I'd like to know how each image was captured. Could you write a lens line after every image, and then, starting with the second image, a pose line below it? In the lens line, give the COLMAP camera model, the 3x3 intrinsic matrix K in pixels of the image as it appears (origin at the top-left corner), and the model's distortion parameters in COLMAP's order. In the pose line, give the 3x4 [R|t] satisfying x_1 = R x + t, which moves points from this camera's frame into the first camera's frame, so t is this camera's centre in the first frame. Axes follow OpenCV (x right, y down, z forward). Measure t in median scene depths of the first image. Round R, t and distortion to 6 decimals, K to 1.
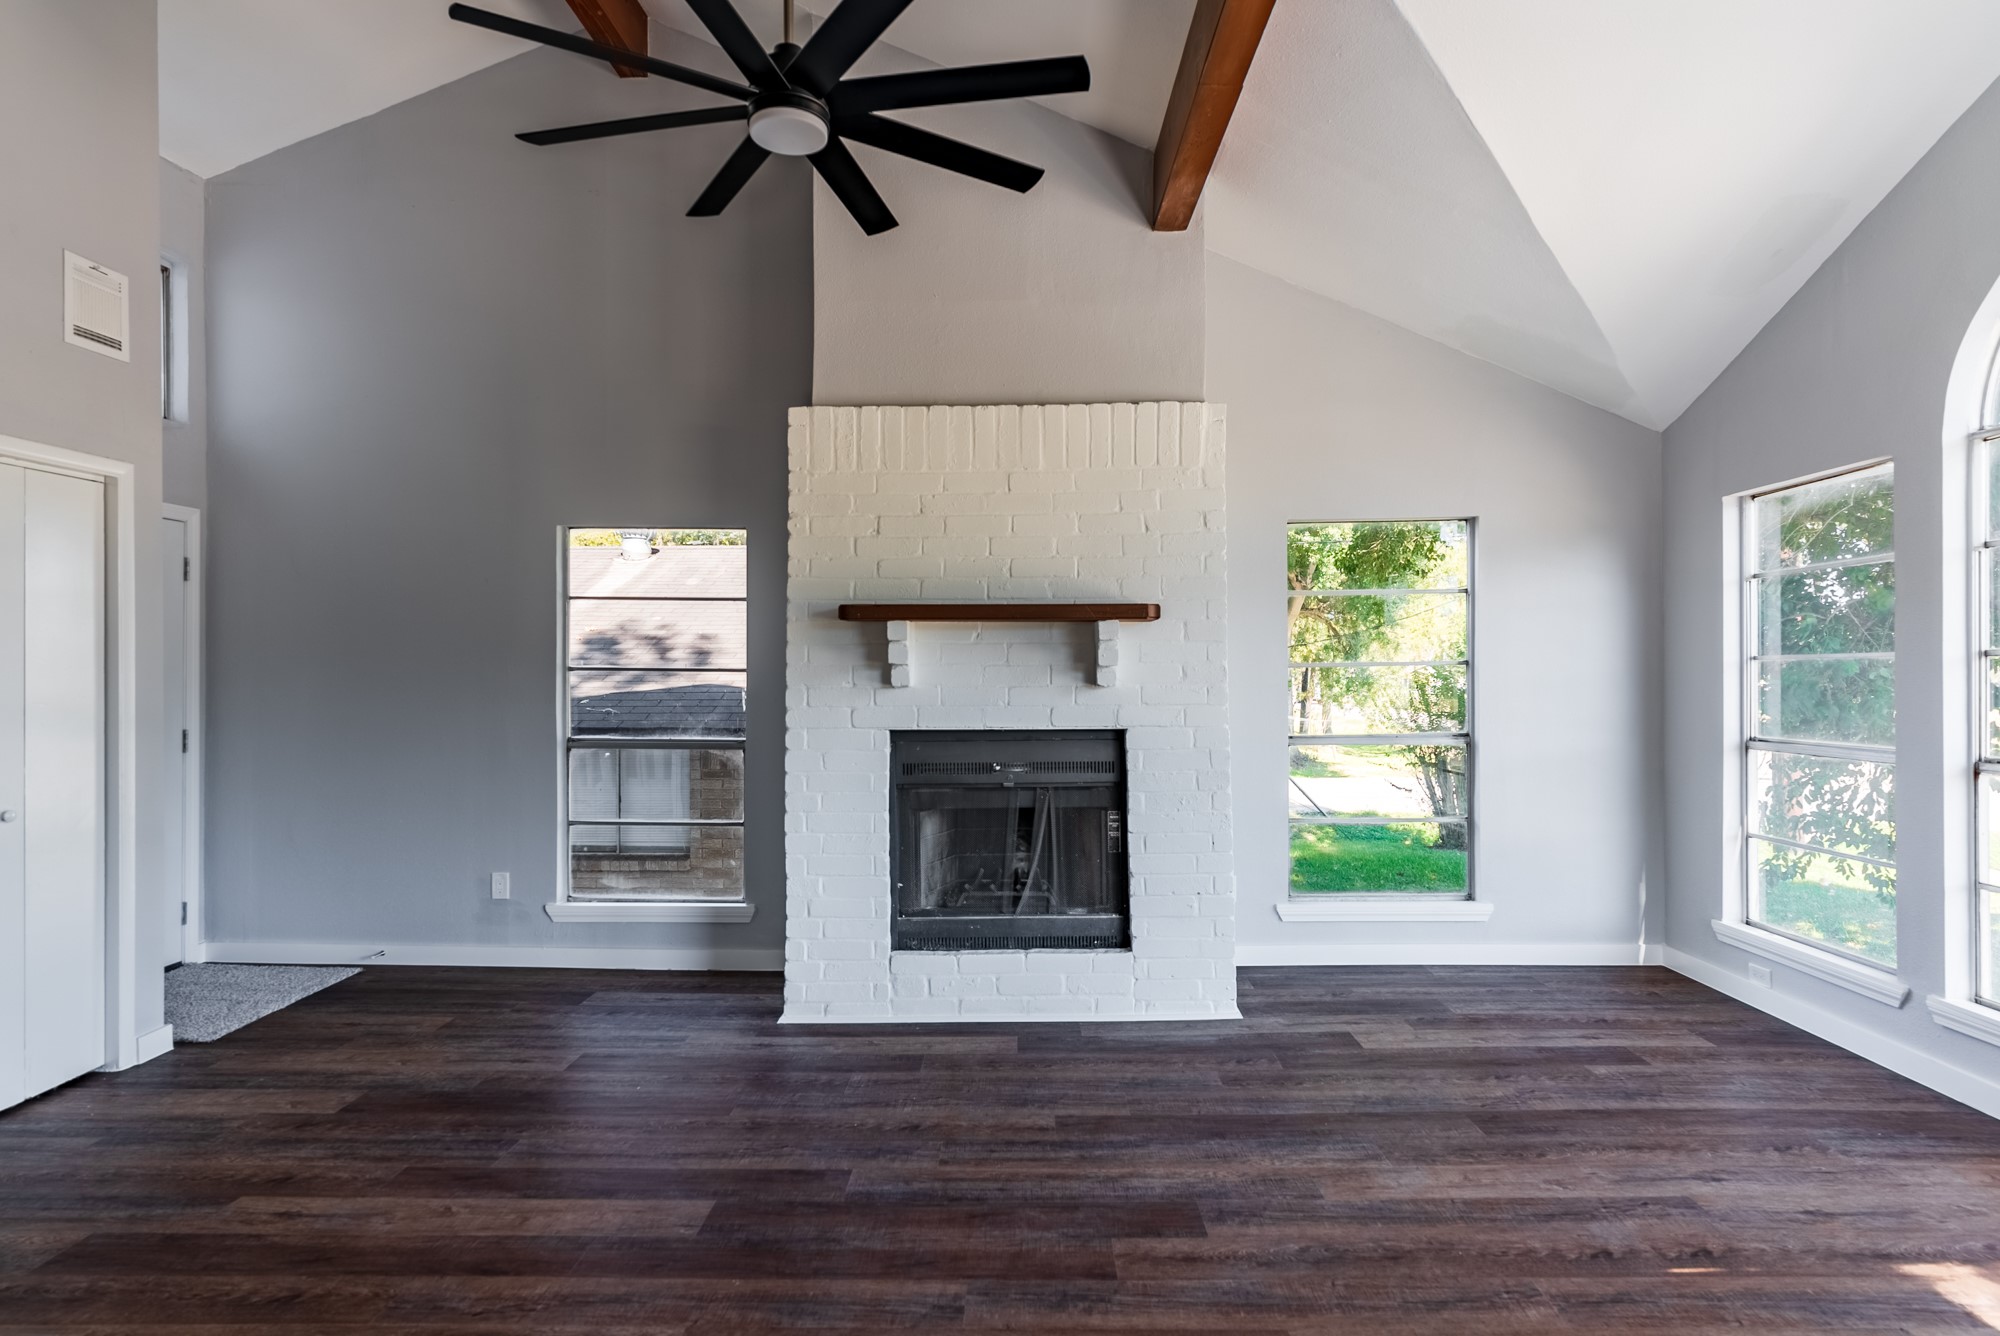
lens RADIAL K [[1095.3, 0, 992.9], [0, 1095.3, 680.7], [0, 0, 1]] dist [0.004732, -0.001847]
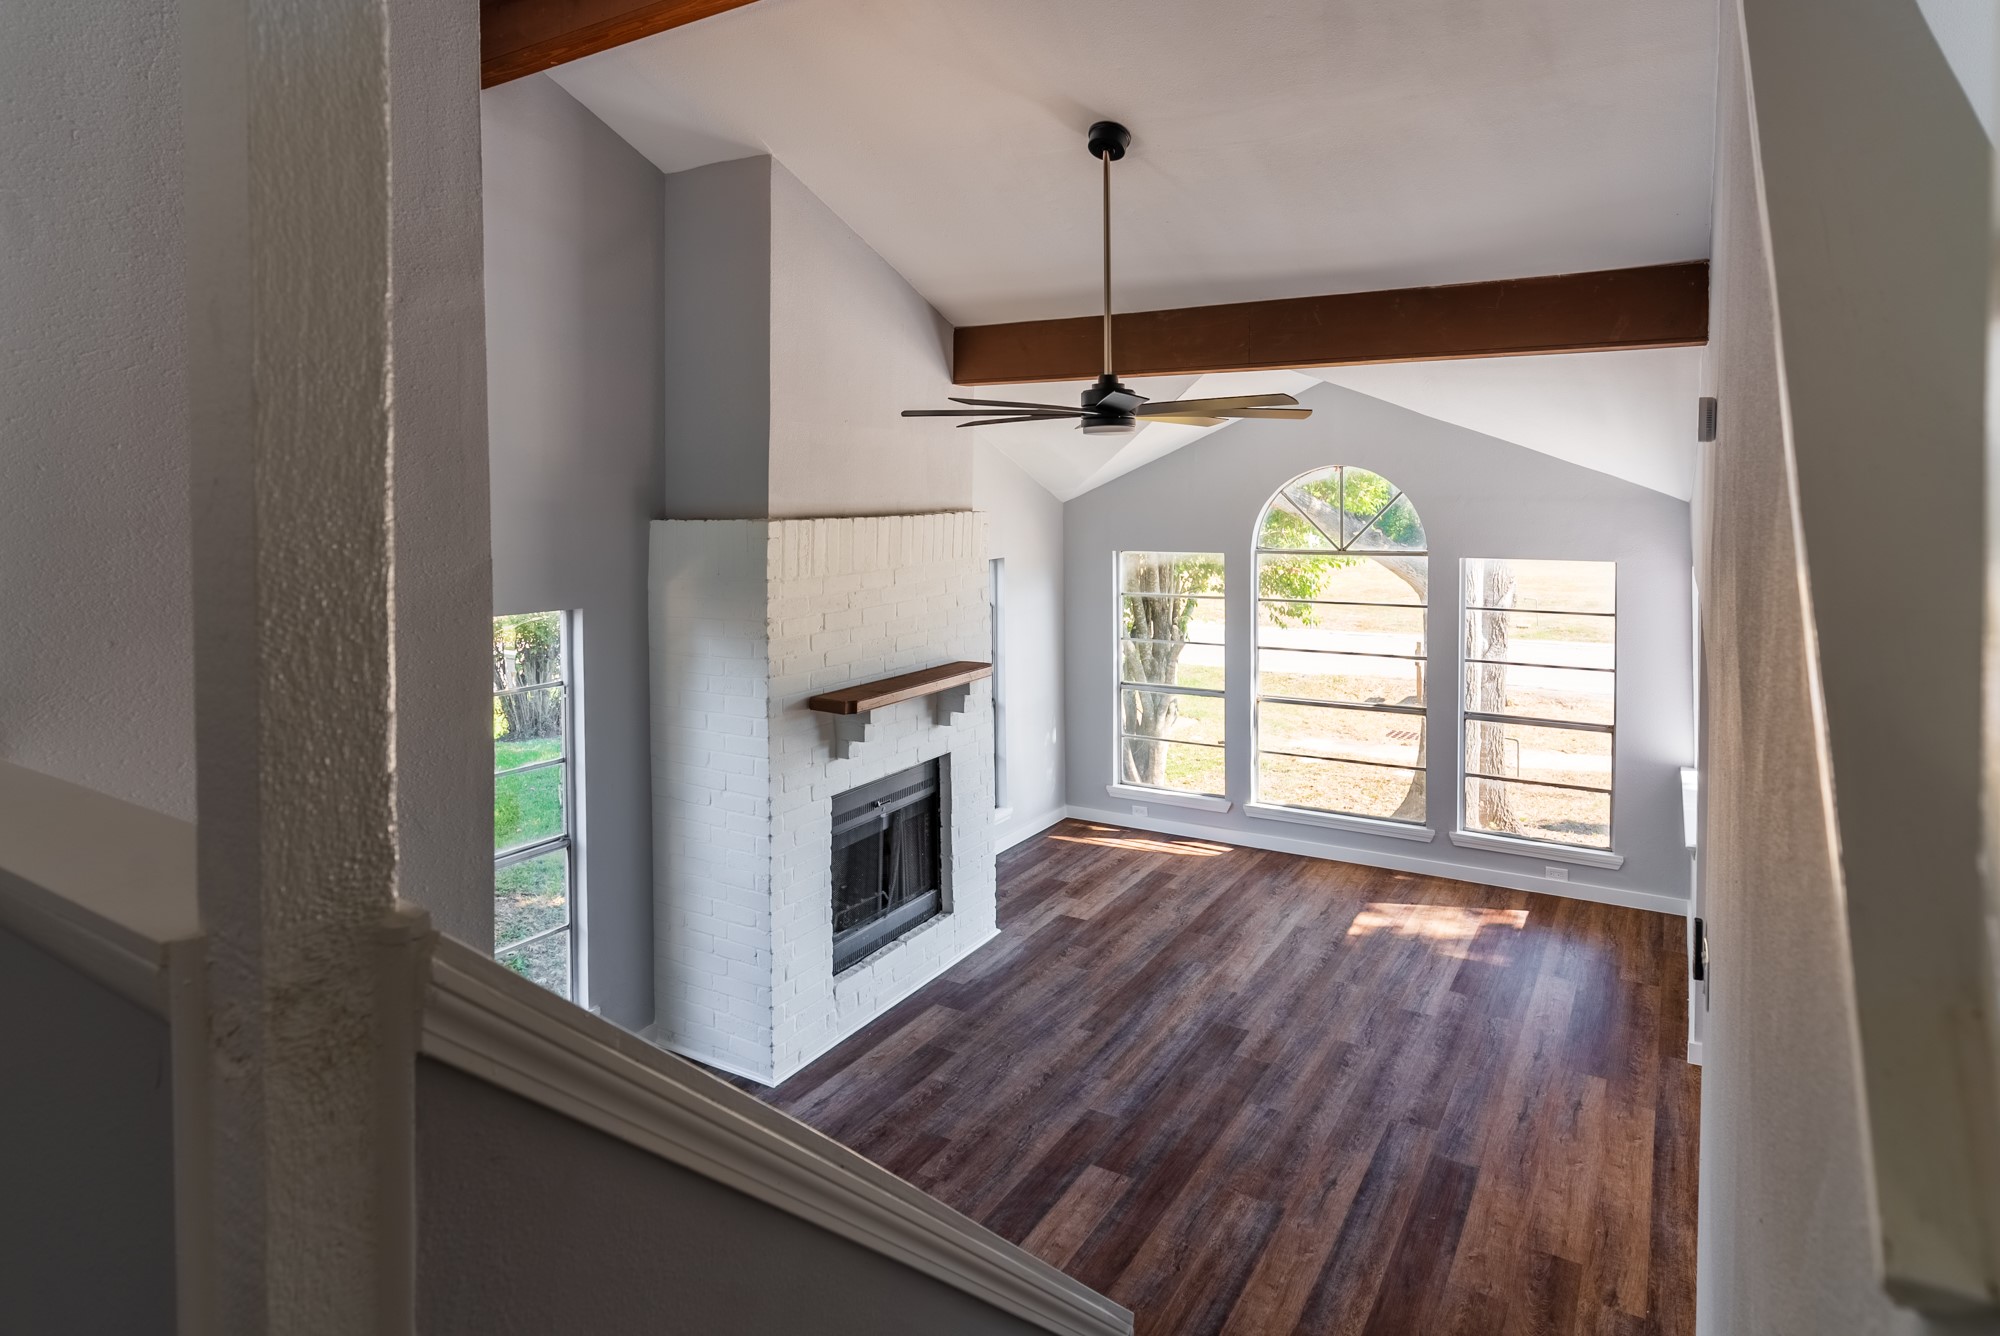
lens RADIAL K [[1095.3, 0, 1086.4], [0, 1095.3, 566.0], [0, 0, 1]] dist [0.004732, -0.001847]
pose [[0.459669, -0.057389, 0.886234, -1.144164], [0.011769, 0.998216, 0.058537, -0.305466], [-0.888012, -0.016478, 0.459524, 0.271211]]
